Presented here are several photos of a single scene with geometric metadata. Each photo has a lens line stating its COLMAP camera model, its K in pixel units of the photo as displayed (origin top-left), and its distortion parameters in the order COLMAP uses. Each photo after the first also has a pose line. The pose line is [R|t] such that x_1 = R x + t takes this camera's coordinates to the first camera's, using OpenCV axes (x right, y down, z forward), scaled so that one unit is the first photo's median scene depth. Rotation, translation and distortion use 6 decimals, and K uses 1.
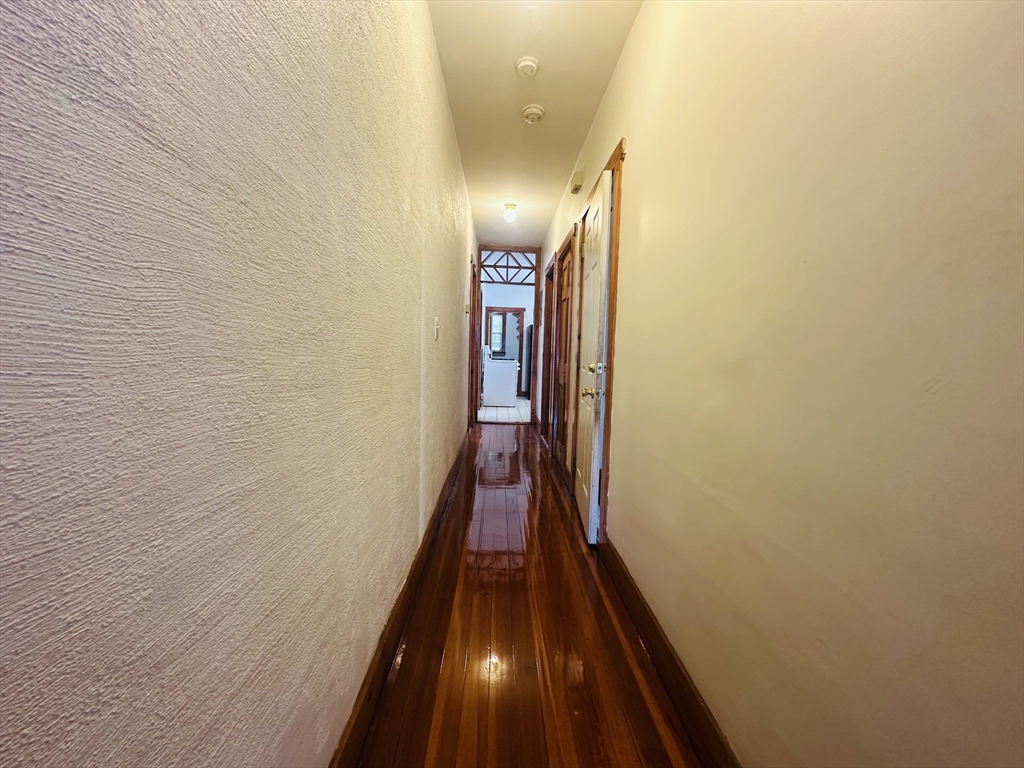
lens RADIAL K [[409.0, 0, 512.0], [0, 409.0, 384.0], [0, 0, 1]] dist [0.000193, 0.000012]
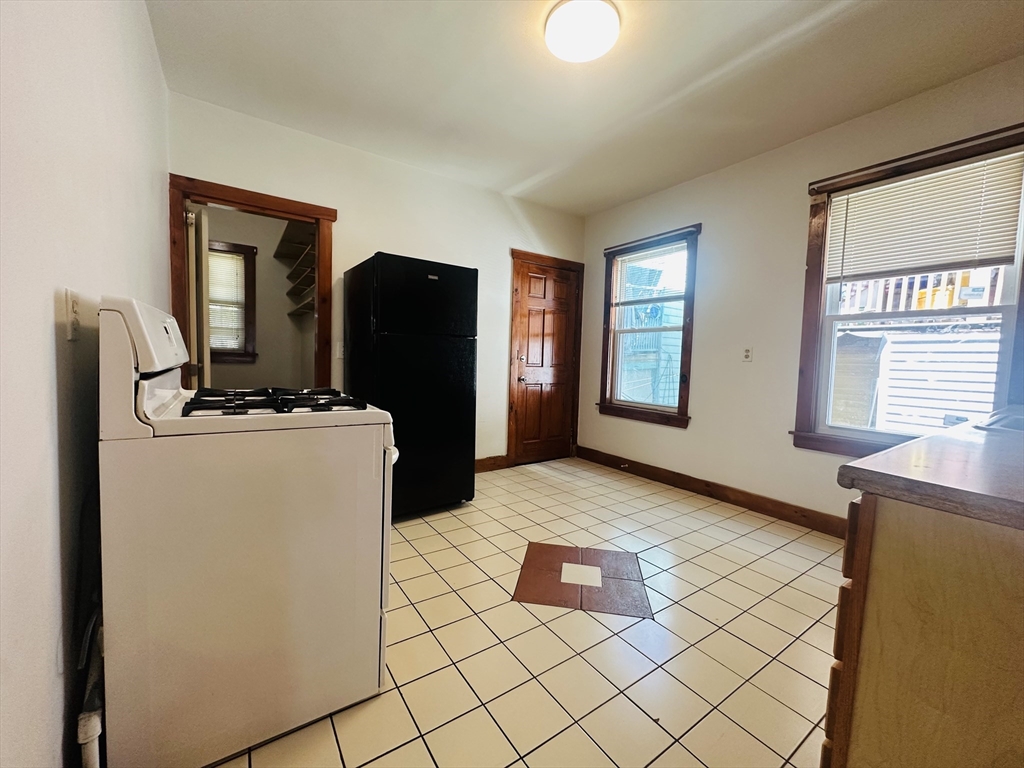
lens RADIAL K [[409.0, 0, 512.0], [0, 409.0, 384.0], [0, 0, 1]] dist [0.000193, 0.000012]
pose [[0.840439, -0.028846, 0.541137, -0.022315], [0.034468, 0.999406, -0.000258, -0.043645], [-0.540808, 0.018869, 0.840934, 0.584913]]
